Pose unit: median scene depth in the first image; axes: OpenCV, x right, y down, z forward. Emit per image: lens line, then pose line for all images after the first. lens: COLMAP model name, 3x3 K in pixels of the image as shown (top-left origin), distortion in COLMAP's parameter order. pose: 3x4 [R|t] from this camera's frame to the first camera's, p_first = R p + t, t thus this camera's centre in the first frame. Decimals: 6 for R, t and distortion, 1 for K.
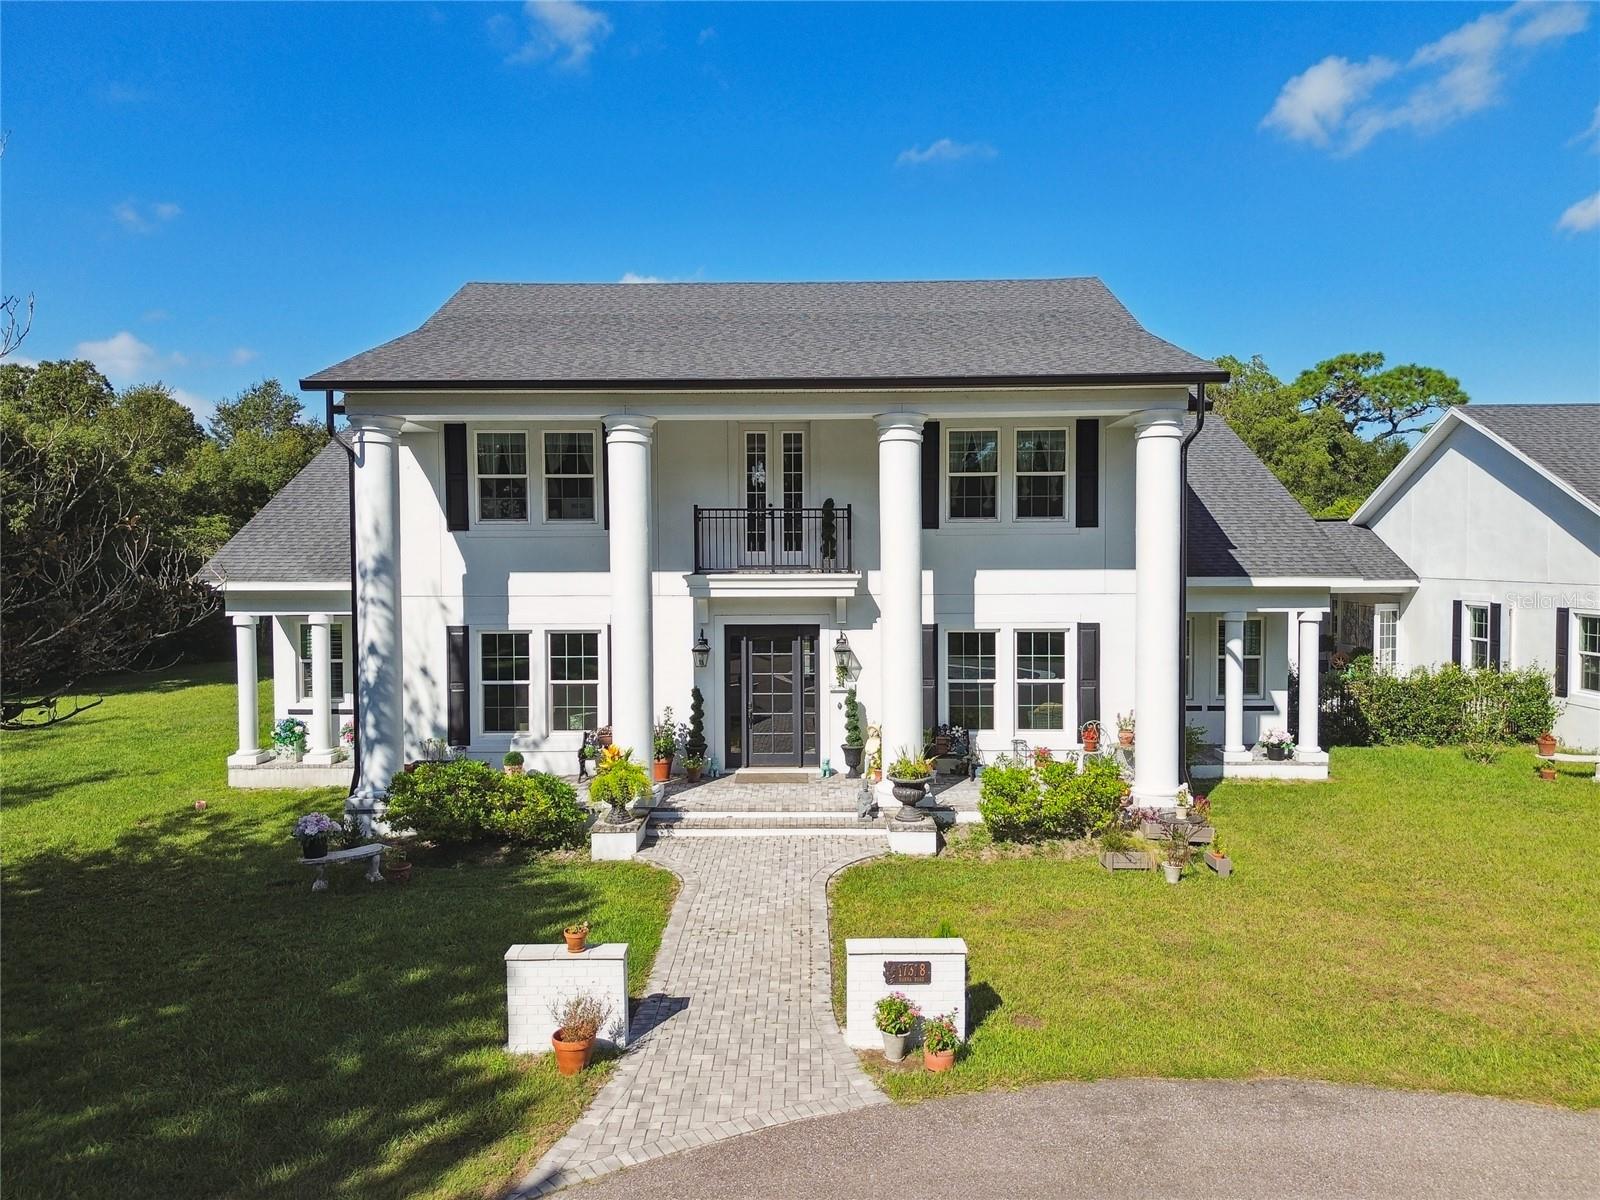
lens RADIAL K [[1143.7, 0, 800.0], [0, 1143.7, 600.0], [0, 0, 1]] dist [0.085732, -0.098643]
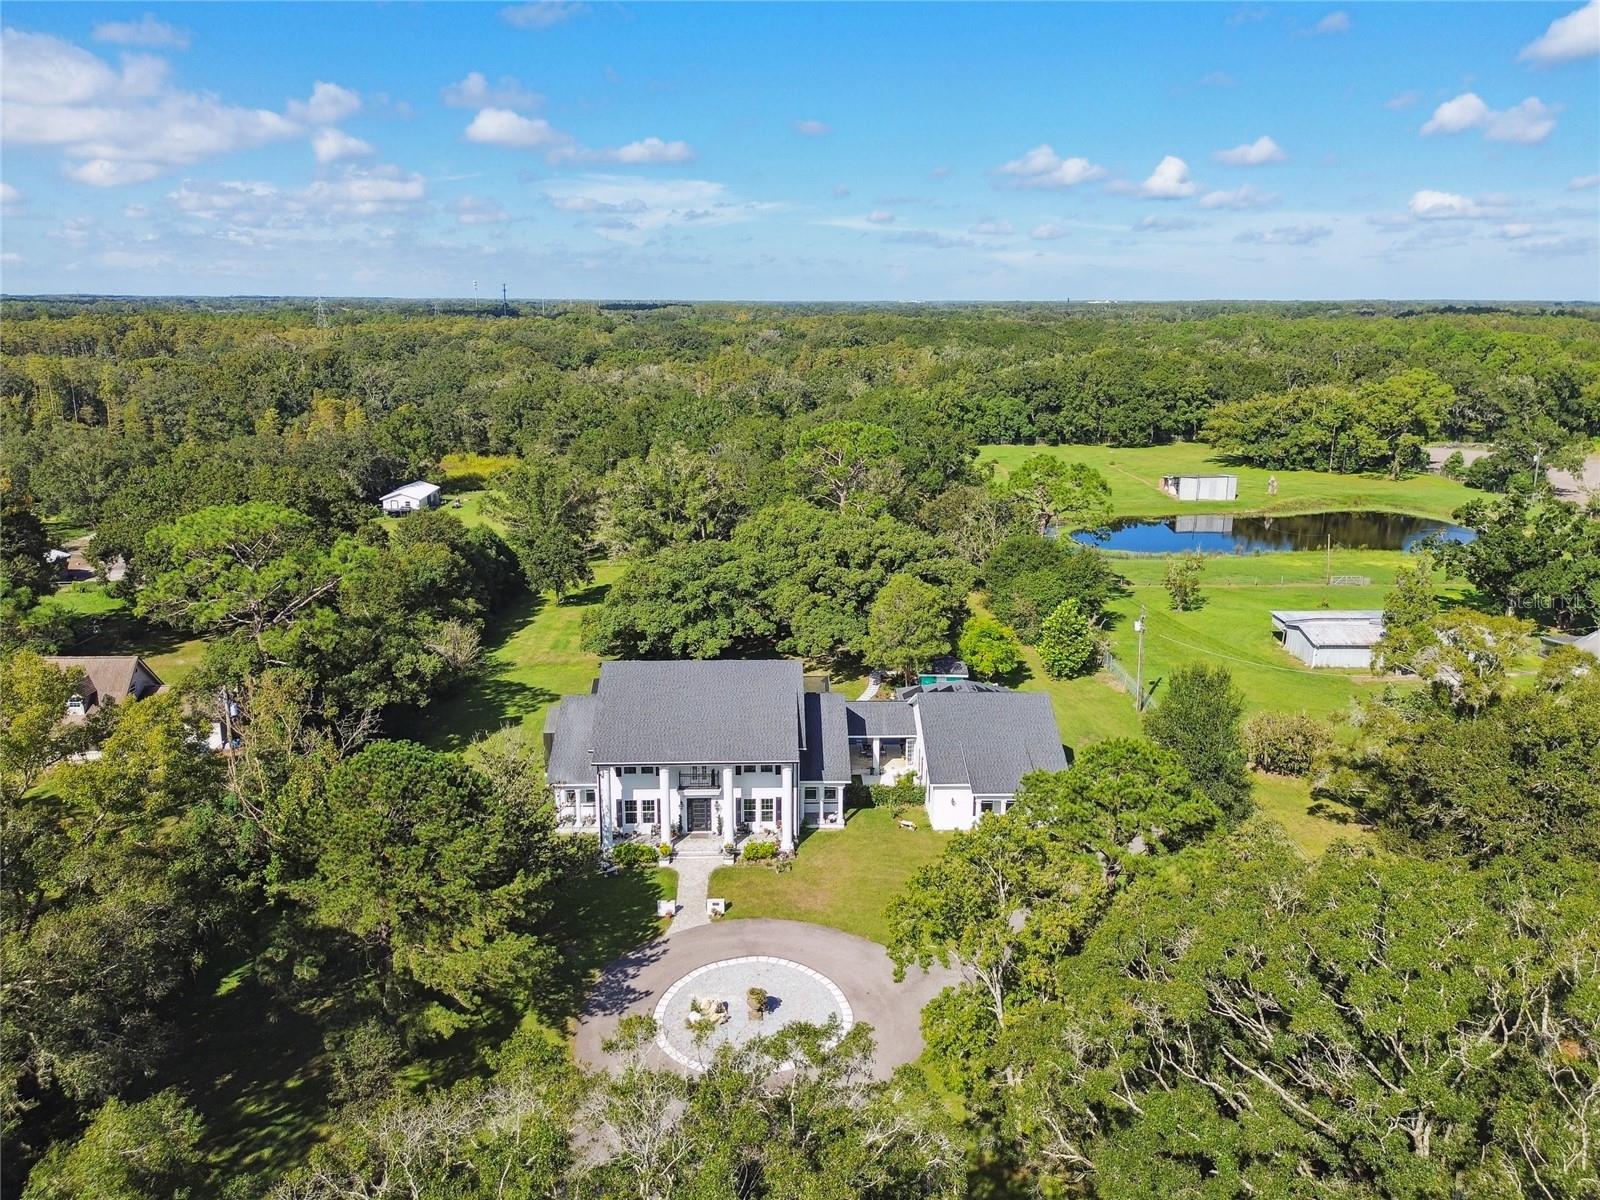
lens RADIAL K [[1116.5, 0, 800.0], [0, 1116.5, 600.0], [0, 0, 1]] dist [0.135242, 0.000404]
pose [[0.998975, -0.000733, 0.045249, 0.148941], [-0.008451, 0.979261, 0.202428, -1.435545], [-0.044459, -0.202603, 0.978251, -2.669061]]
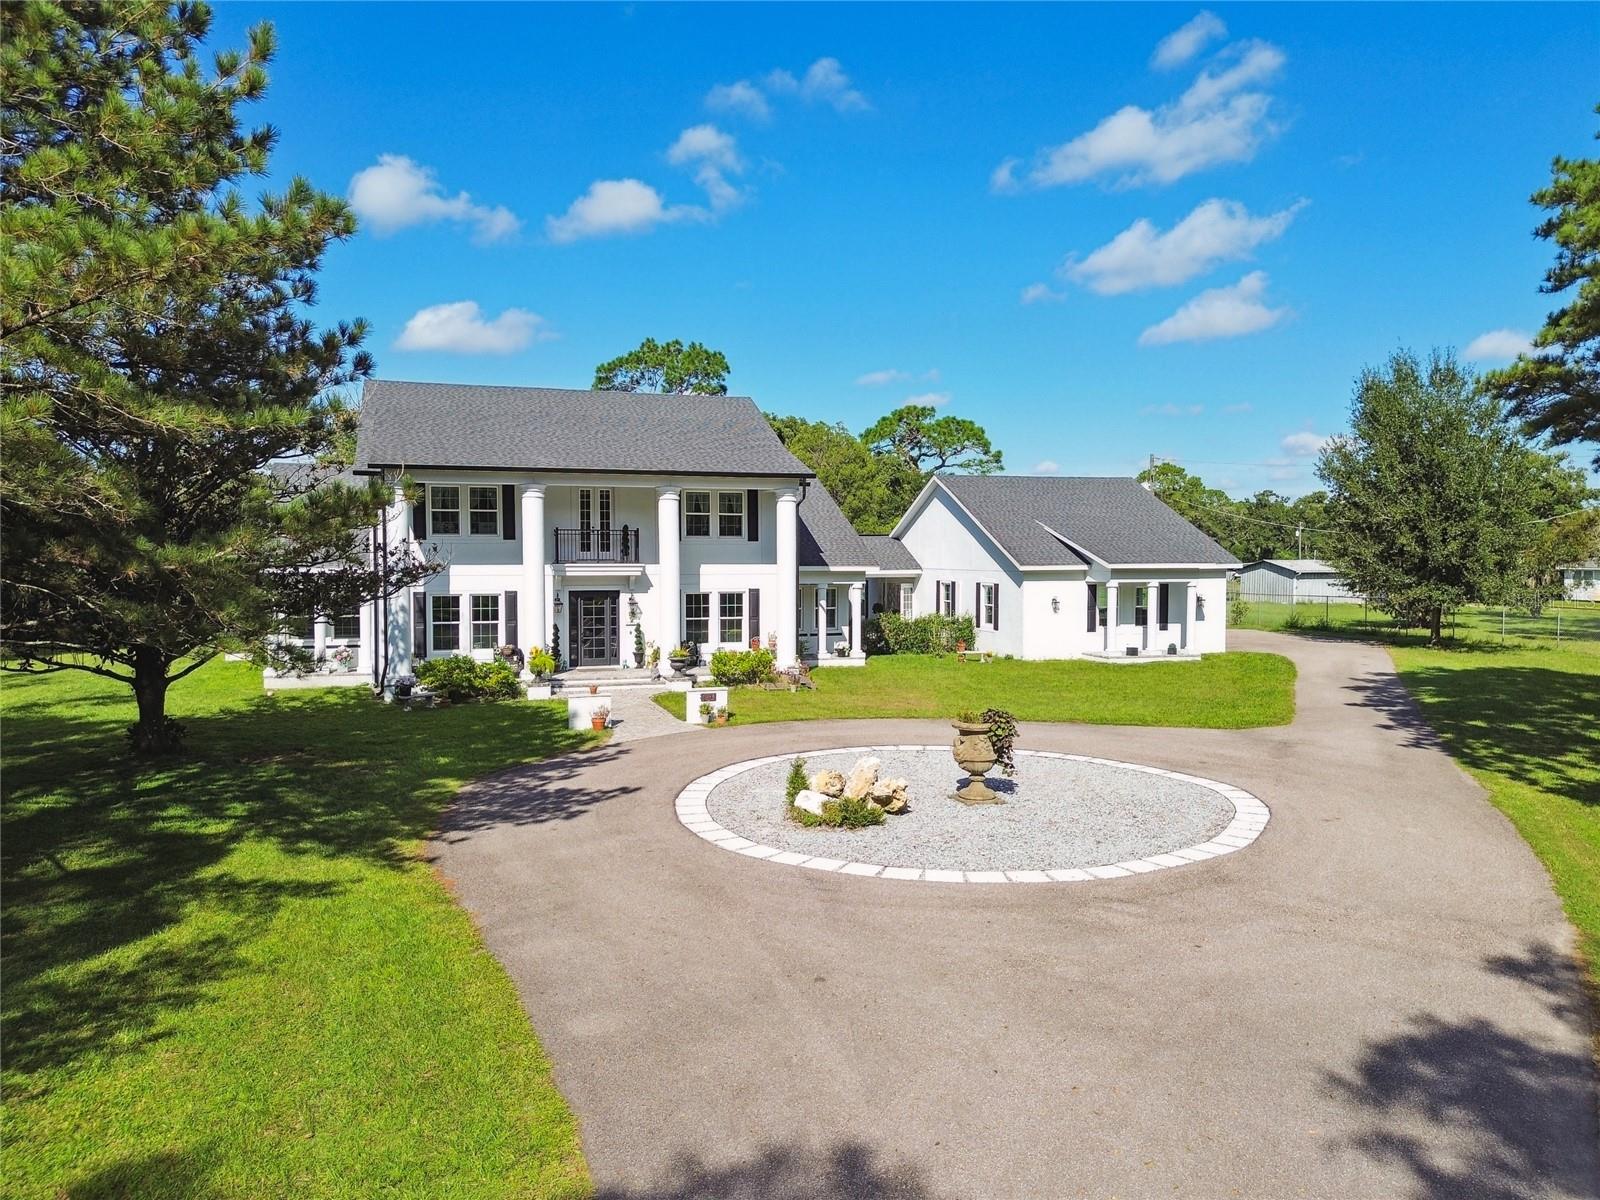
lens RADIAL K [[1141.9, 0, 800.0], [0, 1141.9, 600.0], [0, 0, 1]] dist [0.084219, -0.006462]
pose [[0.949149, -0.008139, 0.314723, -0.300897], [0.007764, 0.999967, 0.002445, 0.035492], [-0.314732, 0.000123, 0.949180, -0.919737]]
